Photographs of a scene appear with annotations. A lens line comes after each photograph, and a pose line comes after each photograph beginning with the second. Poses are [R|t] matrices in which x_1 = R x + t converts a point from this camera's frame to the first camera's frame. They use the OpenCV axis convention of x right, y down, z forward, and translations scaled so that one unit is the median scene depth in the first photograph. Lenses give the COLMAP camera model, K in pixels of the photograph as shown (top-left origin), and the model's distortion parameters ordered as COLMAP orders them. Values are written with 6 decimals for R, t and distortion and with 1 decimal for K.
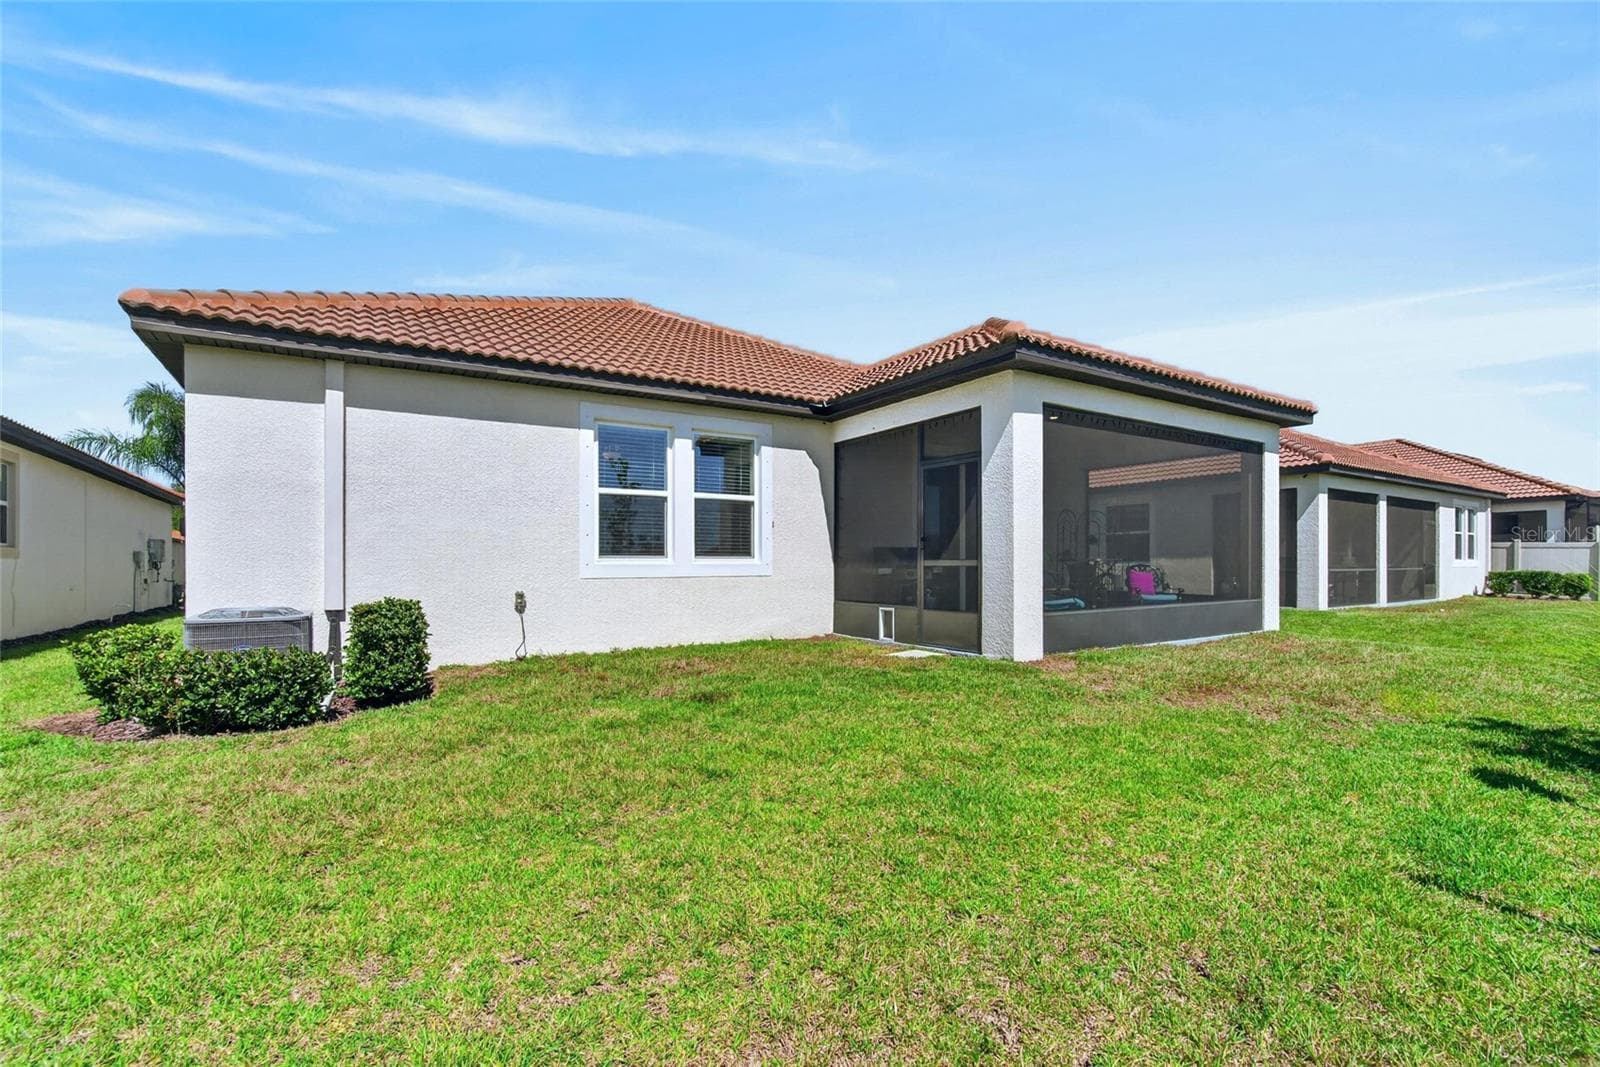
lens RADIAL K [[717.2, 0, 796.9], [0, 717.2, 565.6], [0, 0, 1]] dist [-0.032389, -0.000004]
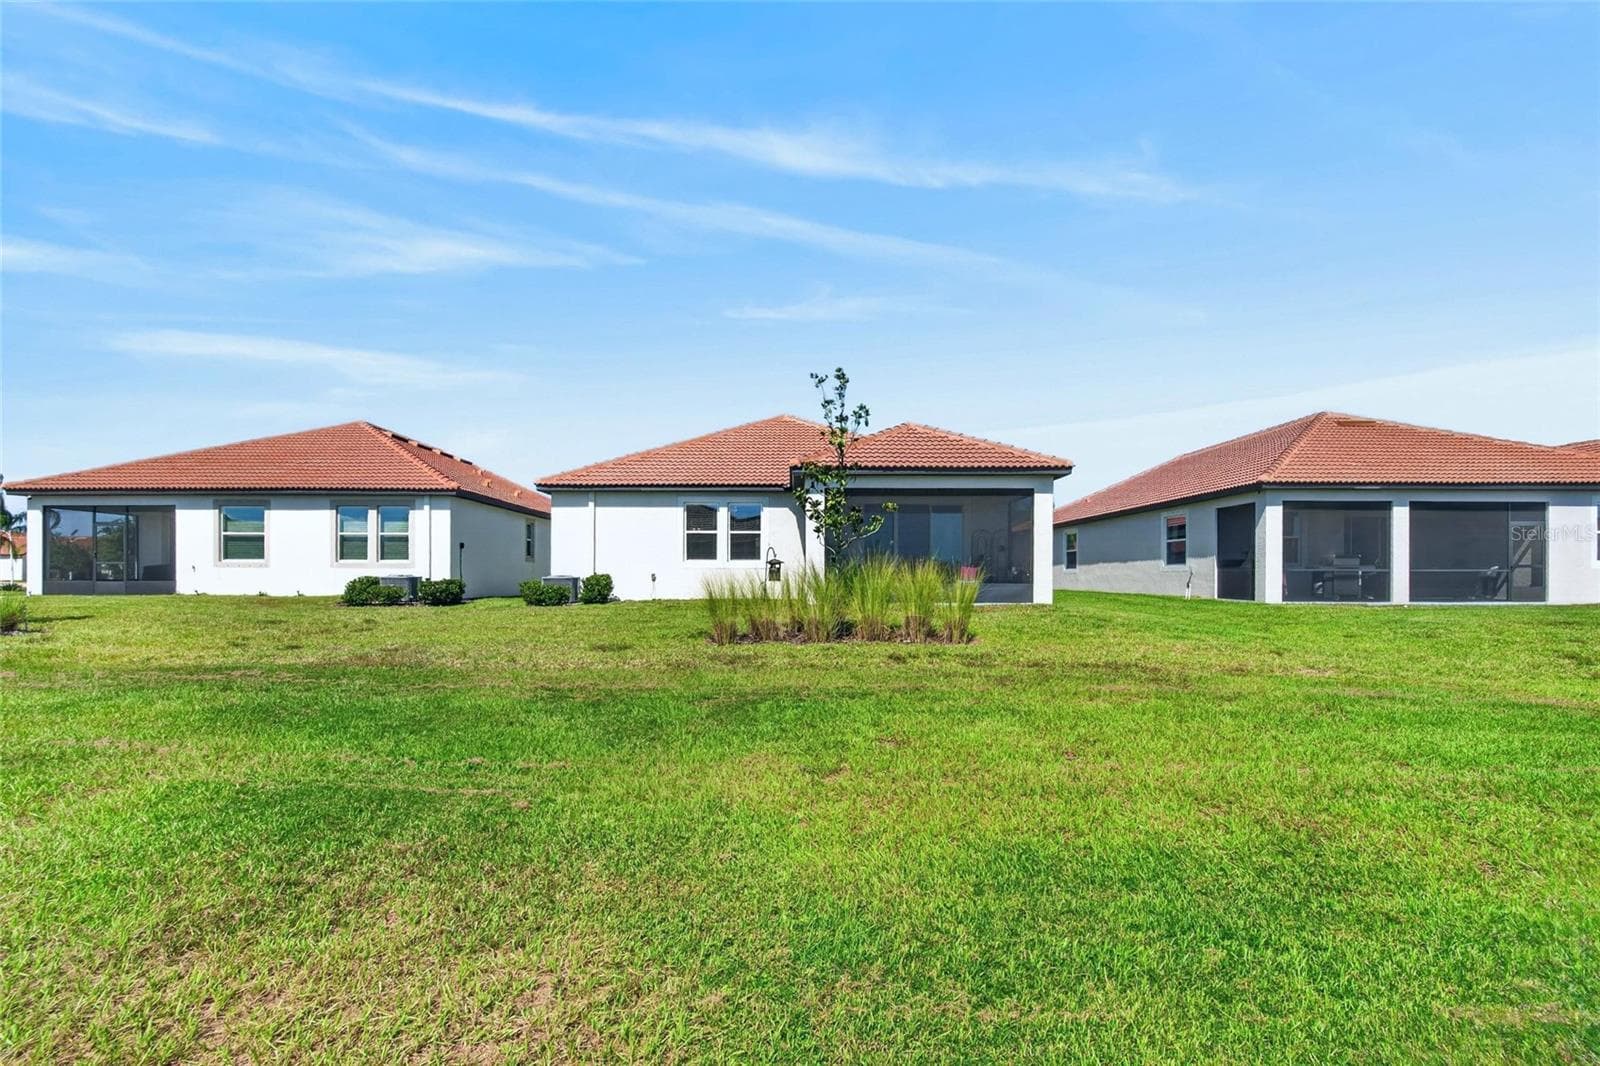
lens RADIAL K [[743.1, 0, 793.0], [0, 743.1, 564.6], [0, 0, 1]] dist [-0.024019, 0.000679]
pose [[0.847753, -0.001633, -0.530389, 1.331591], [-0.005580, 0.999912, -0.011998, 0.031915], [0.530362, 0.013130, 0.847669, -0.911191]]
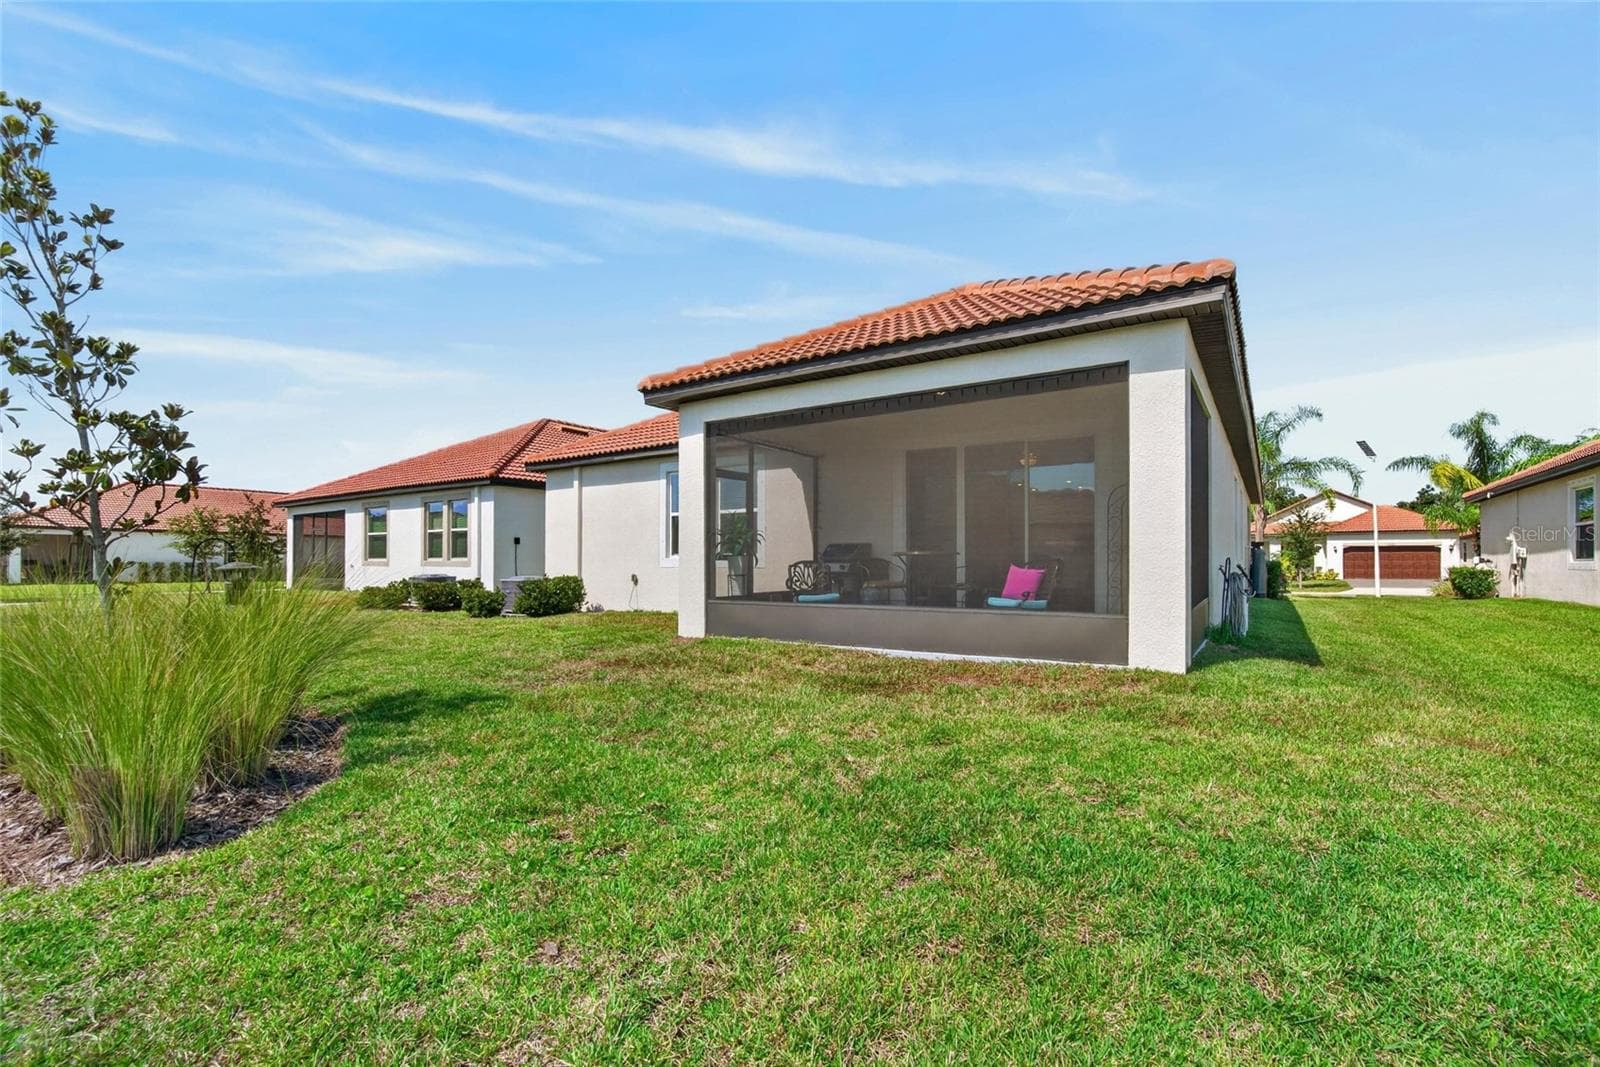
lens RADIAL K [[717.2, 0, 796.9], [0, 717.2, 565.6], [0, 0, 1]] dist [-0.032389, -0.000004]
pose [[0.400341, 0.006336, -0.916344, 1.345745], [-0.002349, 0.999980, 0.005888, 0.001847], [0.916363, -0.000204, 0.400348, 0.592477]]
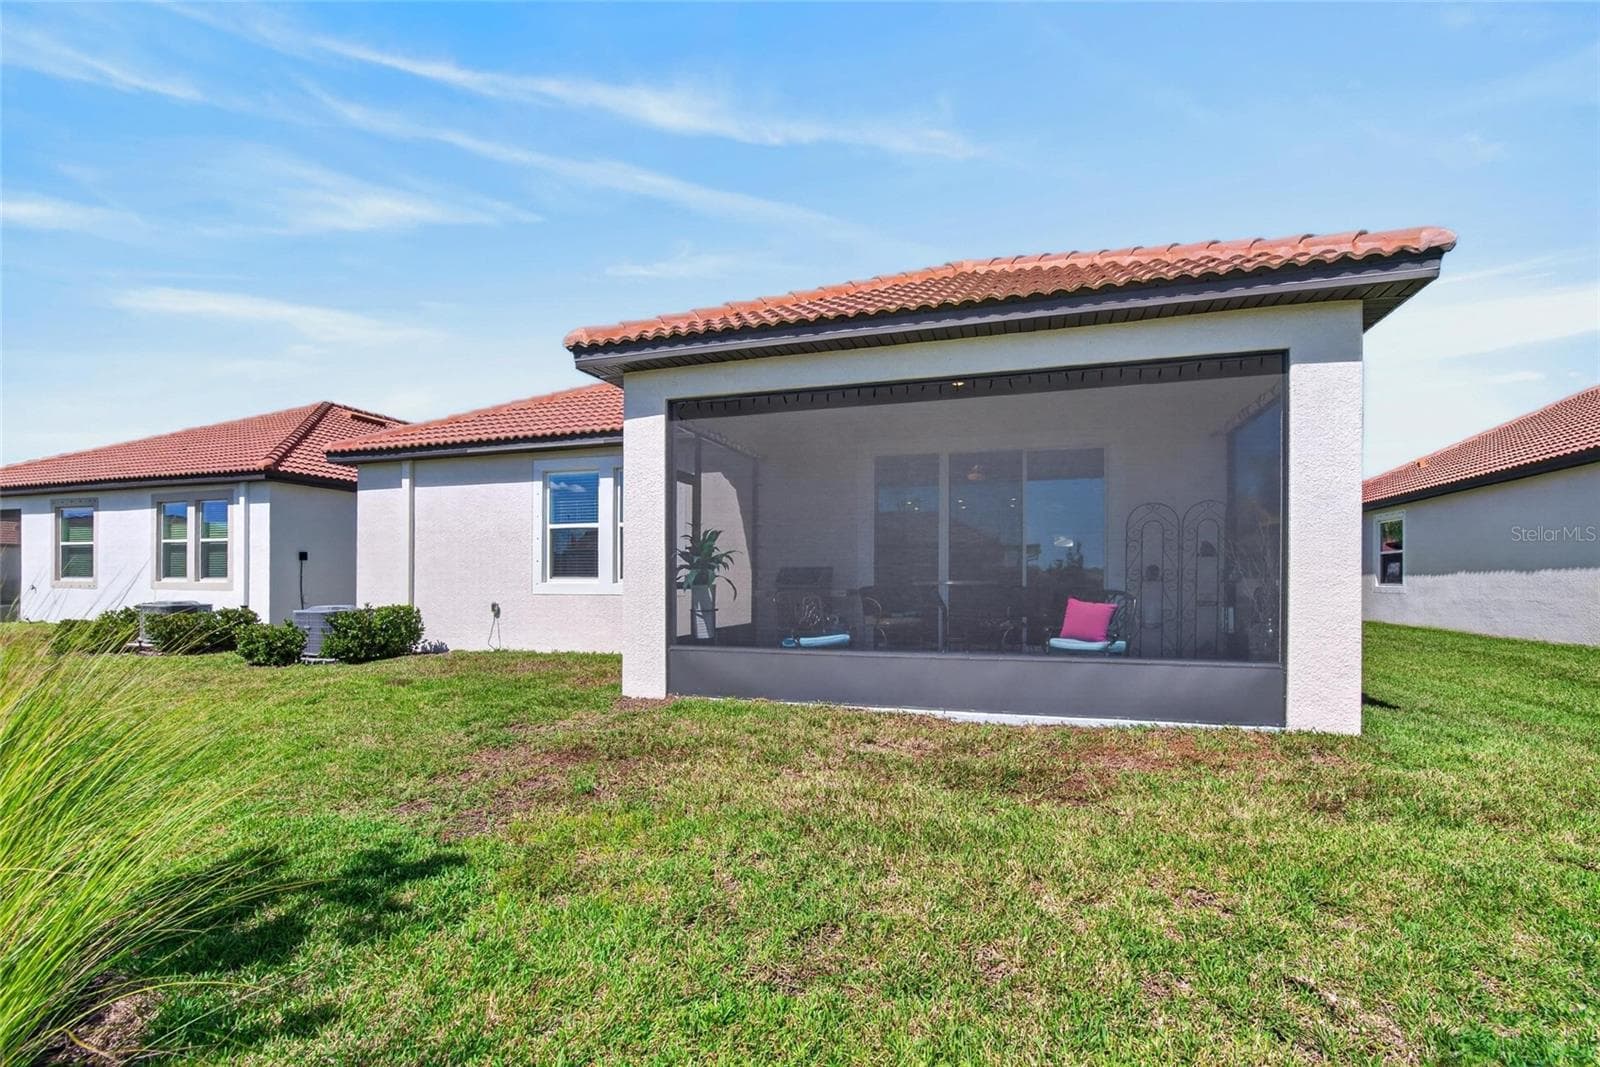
lens RADIAL K [[729.8, 0, 800.9], [0, 729.8, 578.7], [0, 0, 1]] dist [-0.029865, 0.000550]
pose [[0.636877, 0.002213, -0.770962, 1.006209], [-0.006333, 0.999977, -0.002361, -0.011035], [0.770939, 0.006386, 0.636877, 0.507972]]
